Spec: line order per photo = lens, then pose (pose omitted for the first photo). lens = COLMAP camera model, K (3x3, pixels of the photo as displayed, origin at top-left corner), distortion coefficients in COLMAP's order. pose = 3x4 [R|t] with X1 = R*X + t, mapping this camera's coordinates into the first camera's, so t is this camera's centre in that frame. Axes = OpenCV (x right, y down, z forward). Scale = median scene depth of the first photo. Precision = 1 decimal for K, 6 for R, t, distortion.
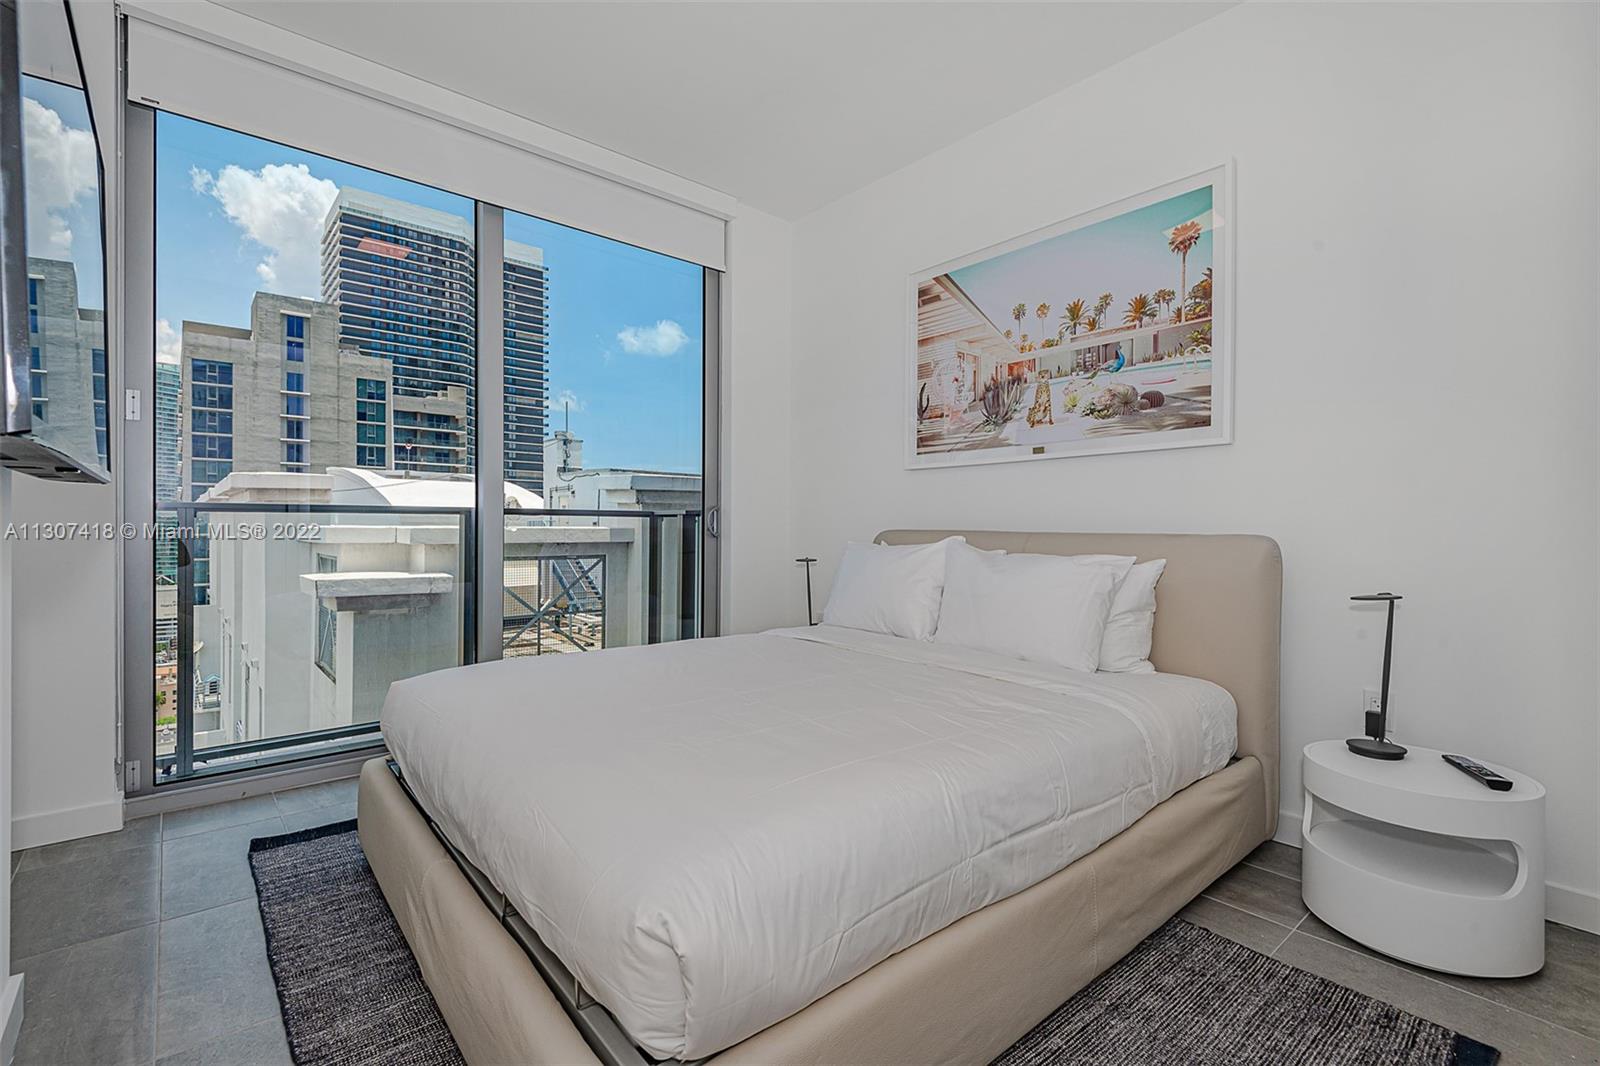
lens RADIAL K [[730.4, 0, 783.7], [0, 730.4, 504.2], [0, 0, 1]] dist [0.031346, -0.008640]
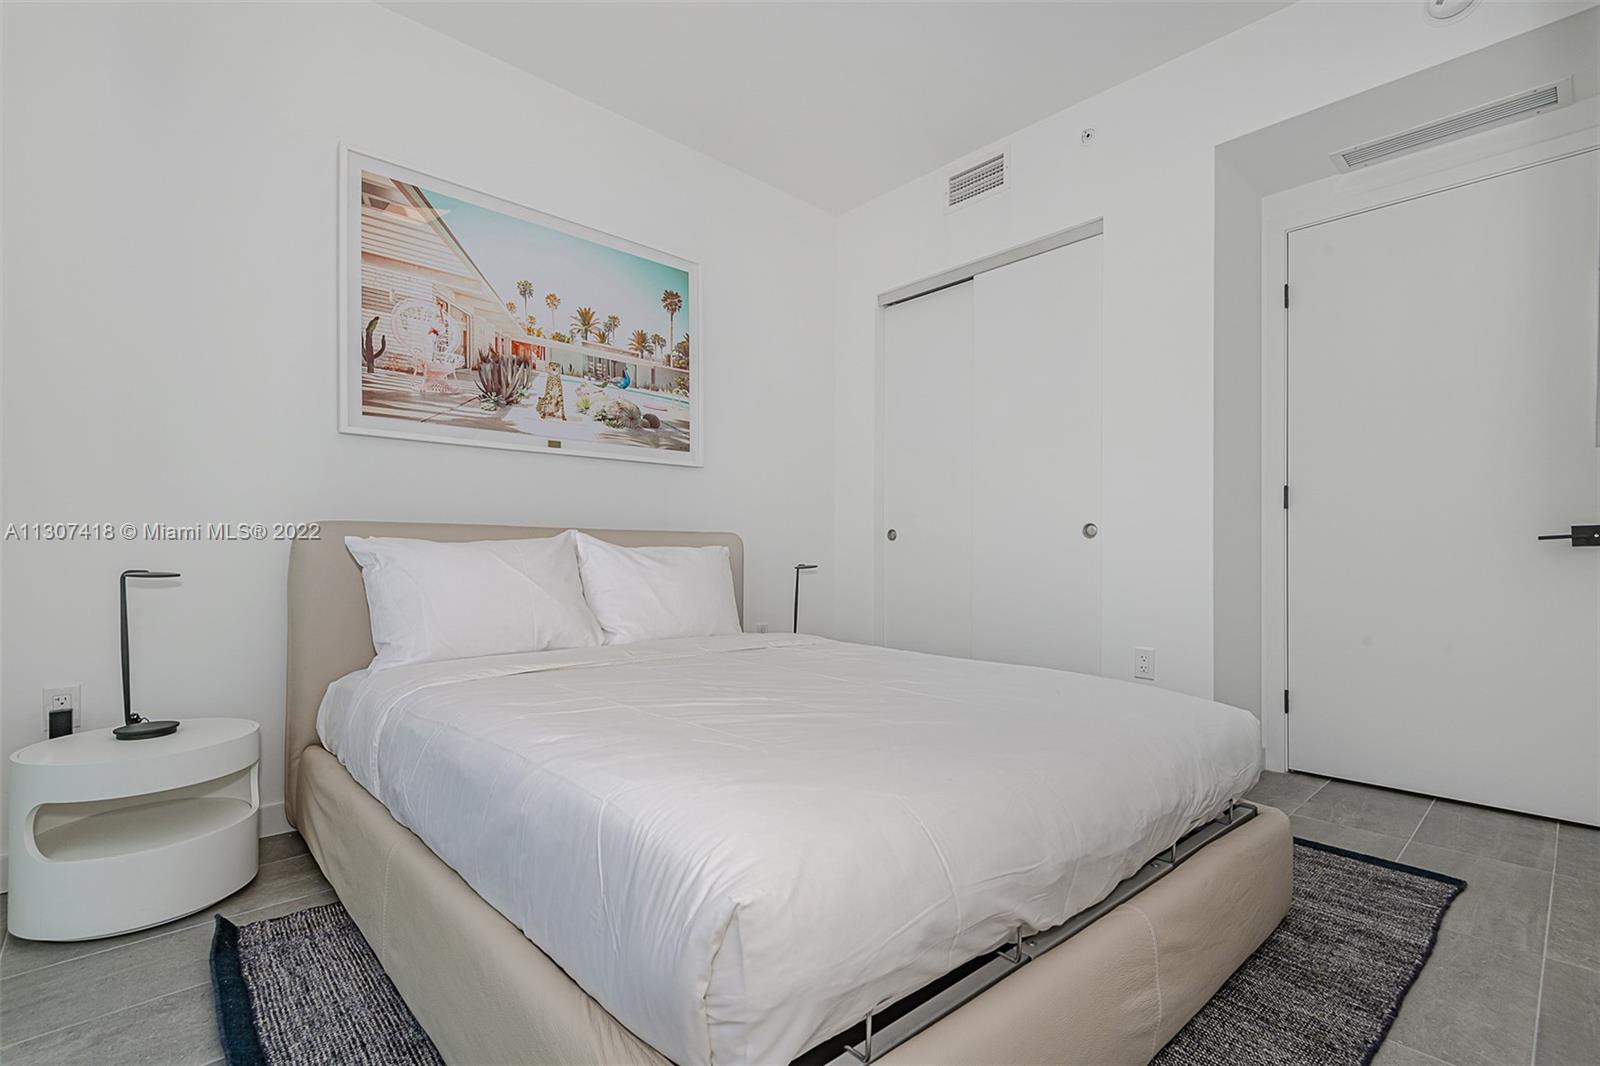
lens RADIAL K [[730.4, 0, 804.4], [0, 730.4, 533.2], [0, 0, 1]] dist [0.031346, -0.008640]
pose [[-0.059168, 0.026129, 0.997906, -0.635571], [-0.032098, 0.999091, -0.028063, 0.060790], [-0.997732, -0.033691, -0.058275, 0.719854]]
